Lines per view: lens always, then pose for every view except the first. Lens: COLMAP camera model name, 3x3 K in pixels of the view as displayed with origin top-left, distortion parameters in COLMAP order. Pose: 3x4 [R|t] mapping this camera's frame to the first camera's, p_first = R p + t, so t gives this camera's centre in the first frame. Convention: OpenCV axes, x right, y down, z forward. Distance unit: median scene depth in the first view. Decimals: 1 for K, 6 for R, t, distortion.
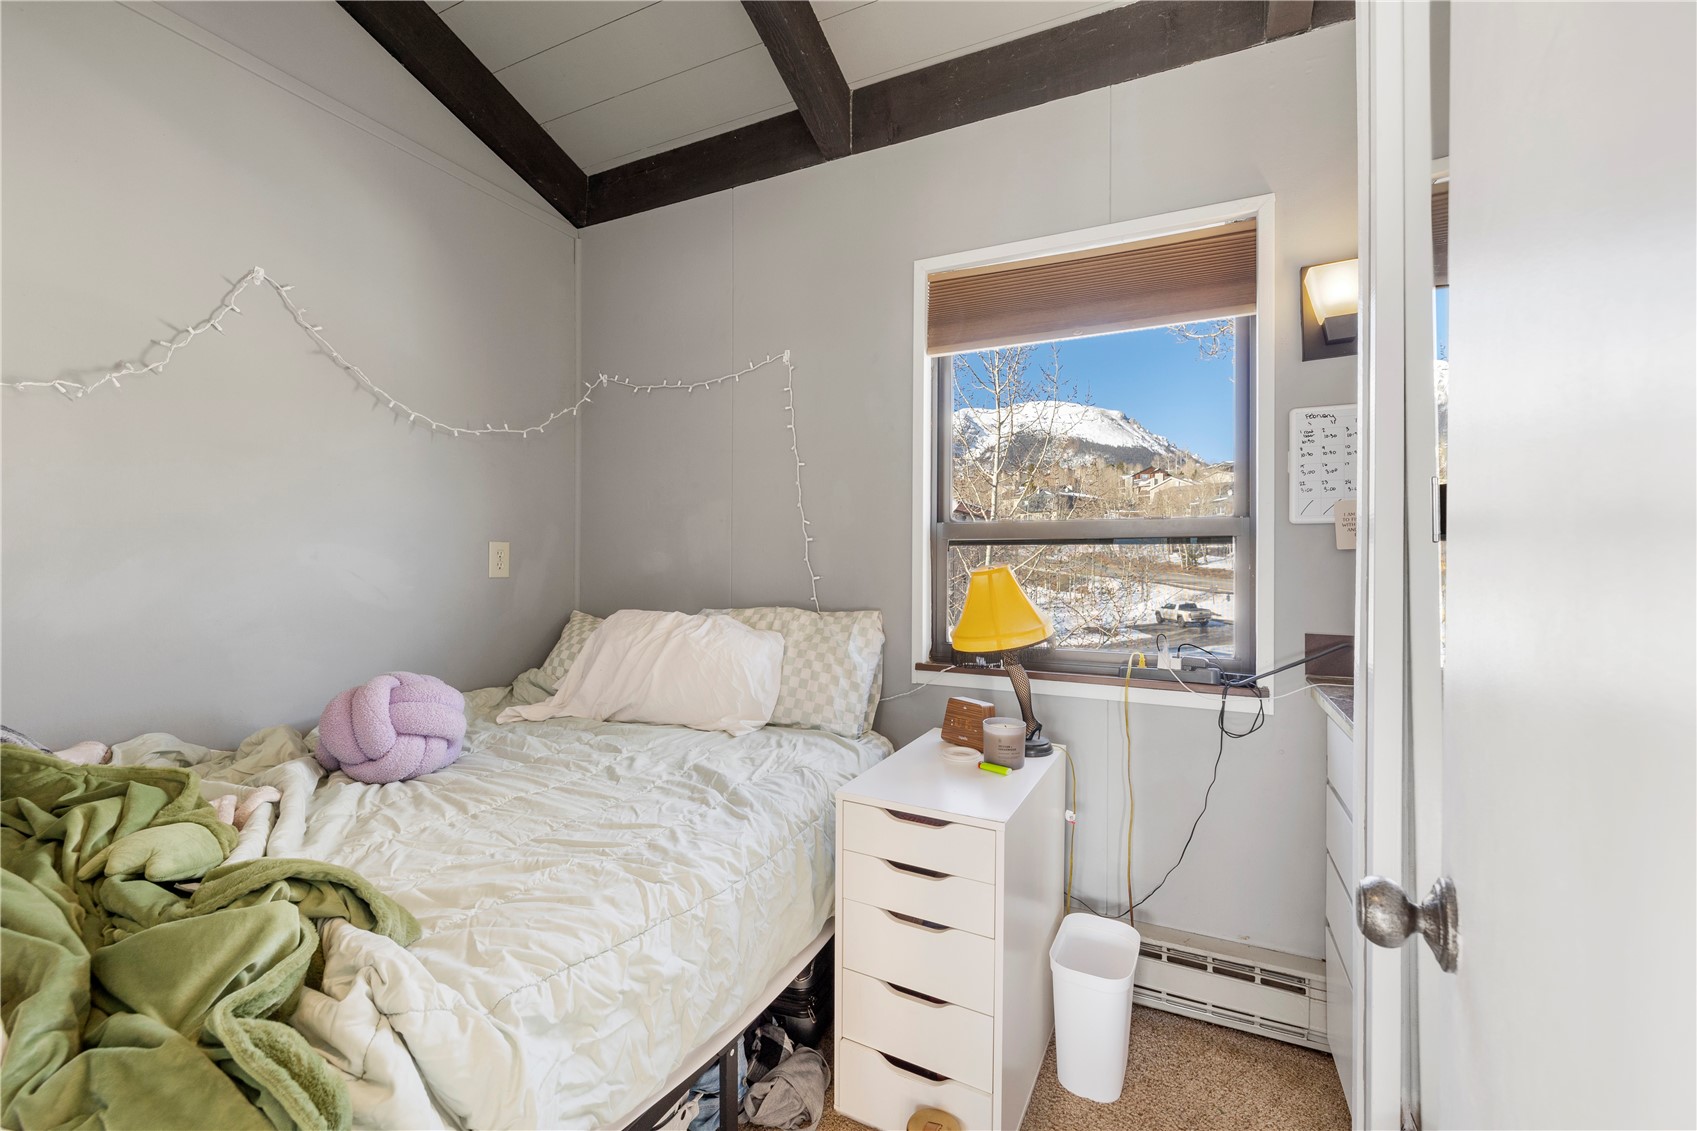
lens RADIAL K [[717.8, 0, 841.5], [0, 717.8, 563.3], [0, 0, 1]] dist [0.000293, 0.000152]
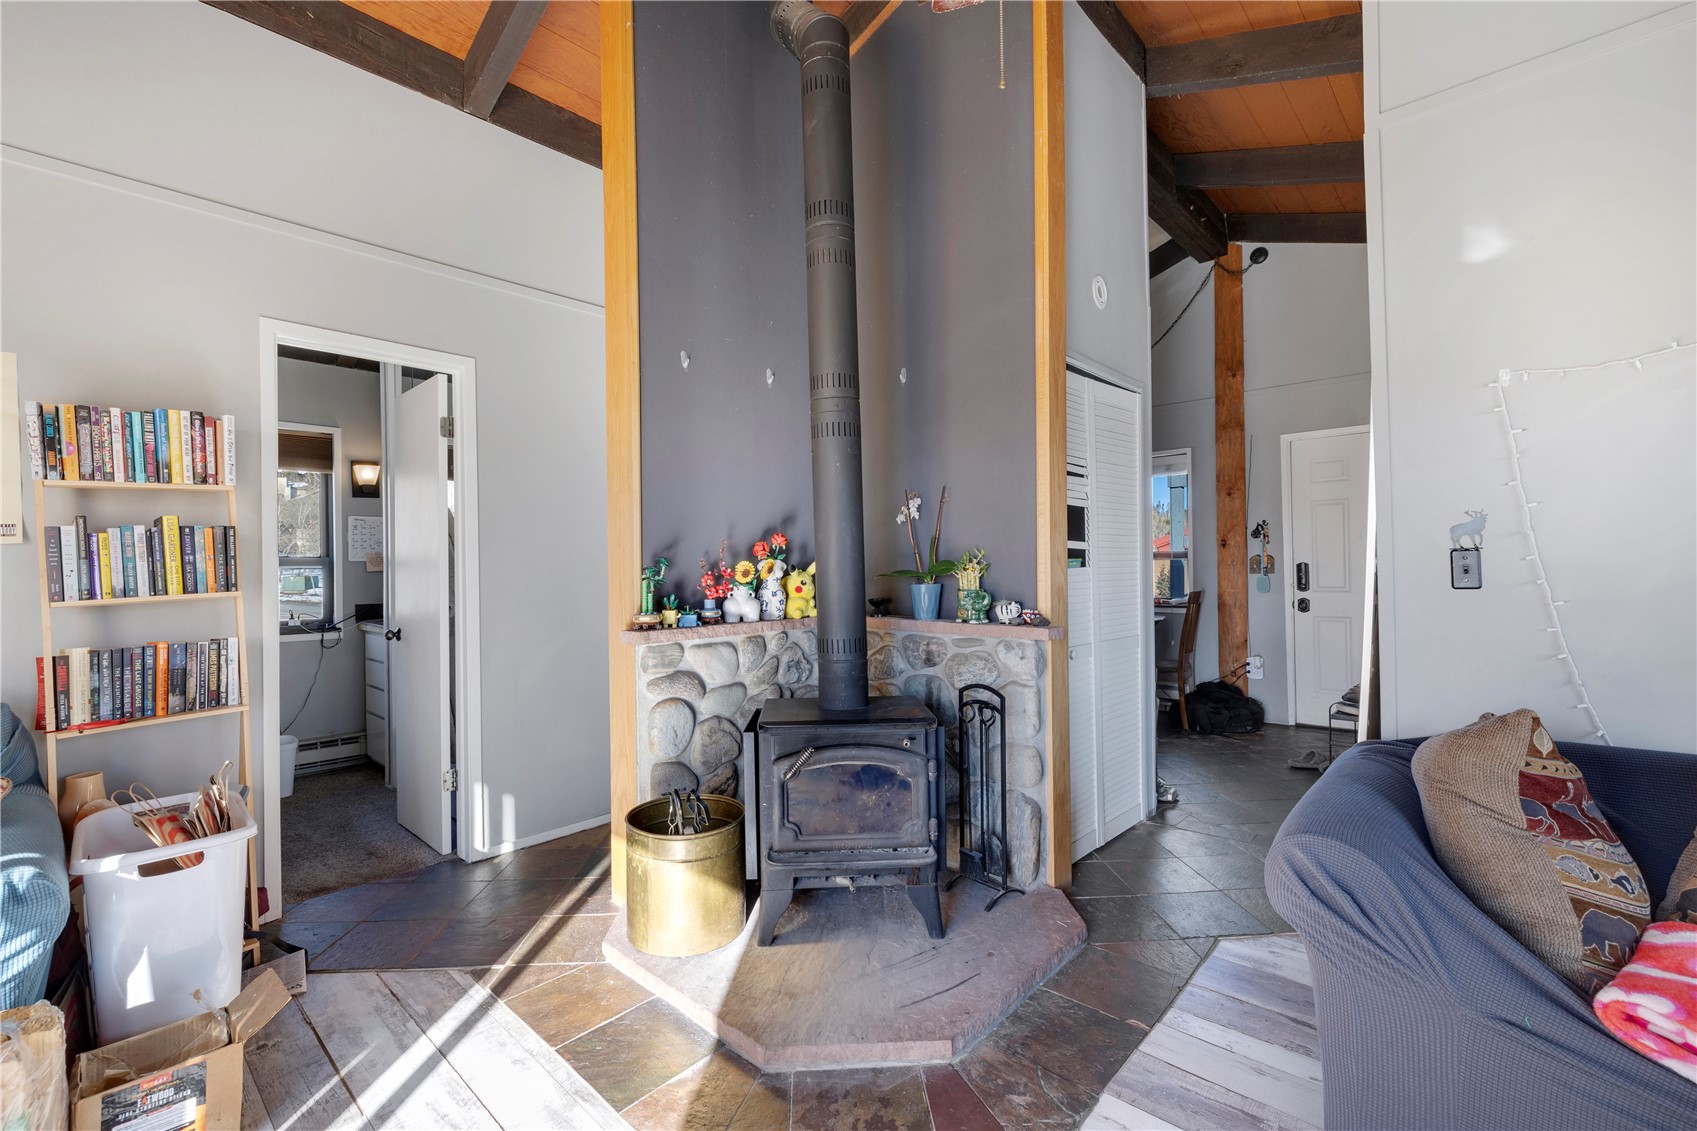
lens RADIAL K [[723.4, 0, 845.6], [0, 723.4, 558.5], [0, 0, 1]] dist [0.002338, 0.000062]
pose [[0.287055, 0.001038, 0.957914, -1.293556], [0.010781, 0.999933, -0.004315, -0.036031], [-0.957853, 0.011566, 0.287024, -1.382713]]
